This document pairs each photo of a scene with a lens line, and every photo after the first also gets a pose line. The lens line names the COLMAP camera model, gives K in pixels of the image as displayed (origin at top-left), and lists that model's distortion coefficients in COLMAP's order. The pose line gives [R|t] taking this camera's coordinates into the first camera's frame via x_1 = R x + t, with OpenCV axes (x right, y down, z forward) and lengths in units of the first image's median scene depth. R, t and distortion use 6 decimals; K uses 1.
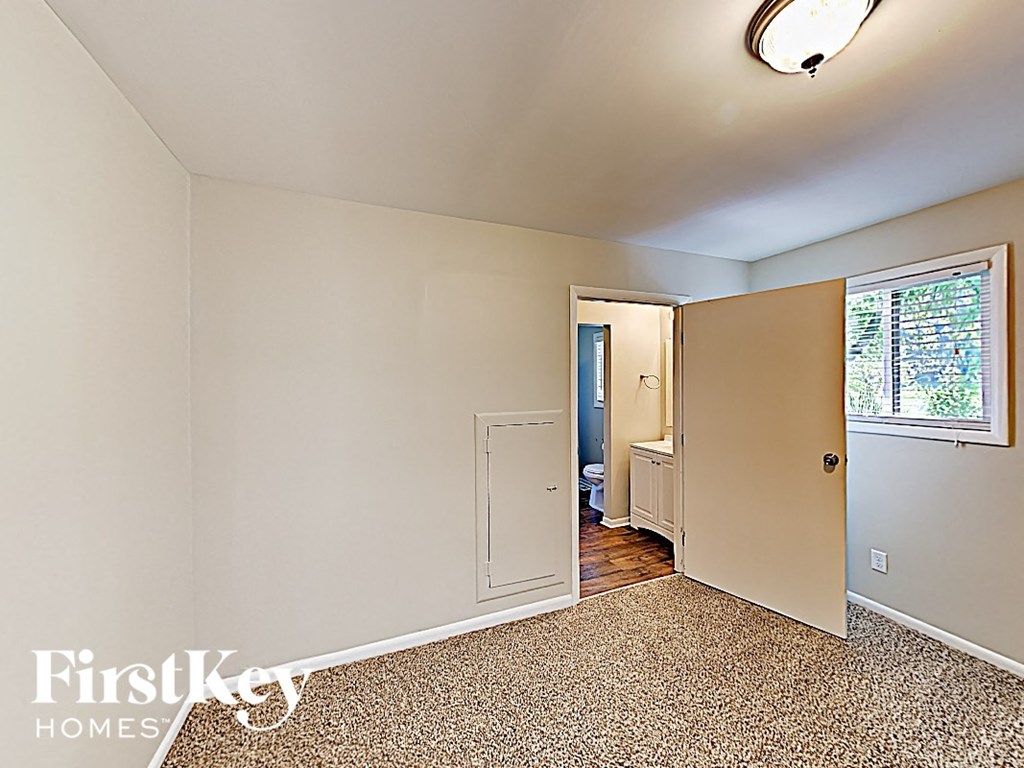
lens RADIAL K [[387.7, 0, 510.9], [0, 387.7, 383.1], [0, 0, 1]] dist [0.000916, 0.000159]
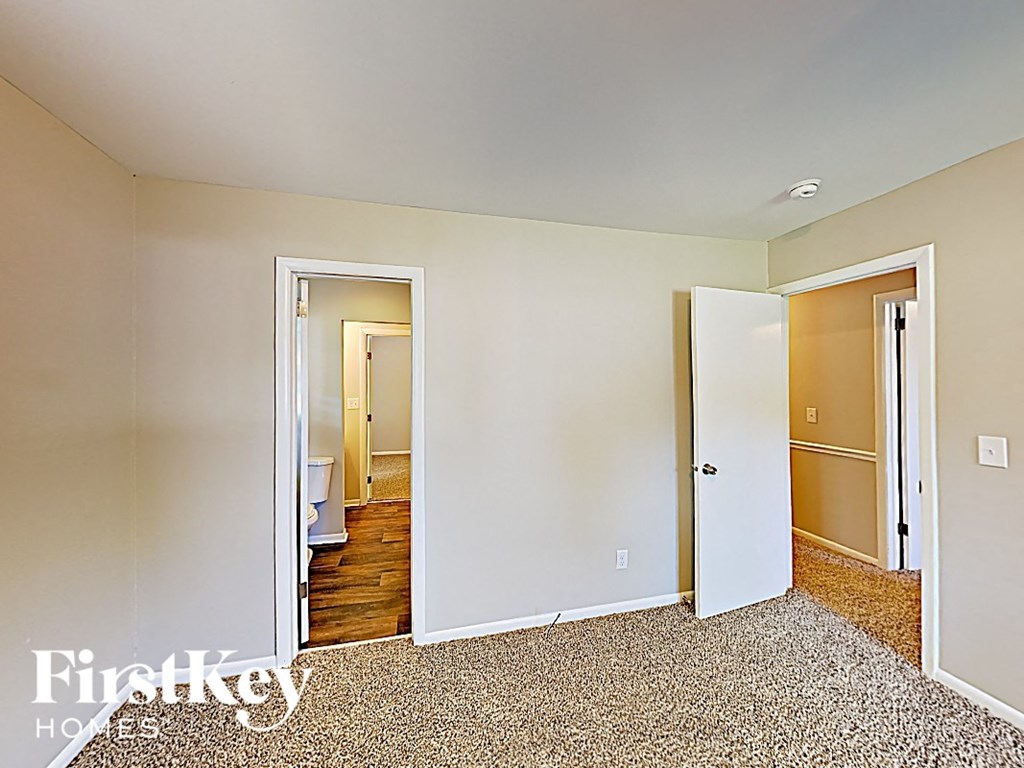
lens RADIAL K [[387.7, 0, 508.4], [0, 387.7, 383.1], [0, 0, 1]] dist [0.000916, 0.000159]
pose [[-0.992080, 0.008317, 0.125336, -0.320852], [0.008028, 0.999964, -0.002808, 0.013520], [-0.125355, -0.001779, -0.992110, 2.393287]]
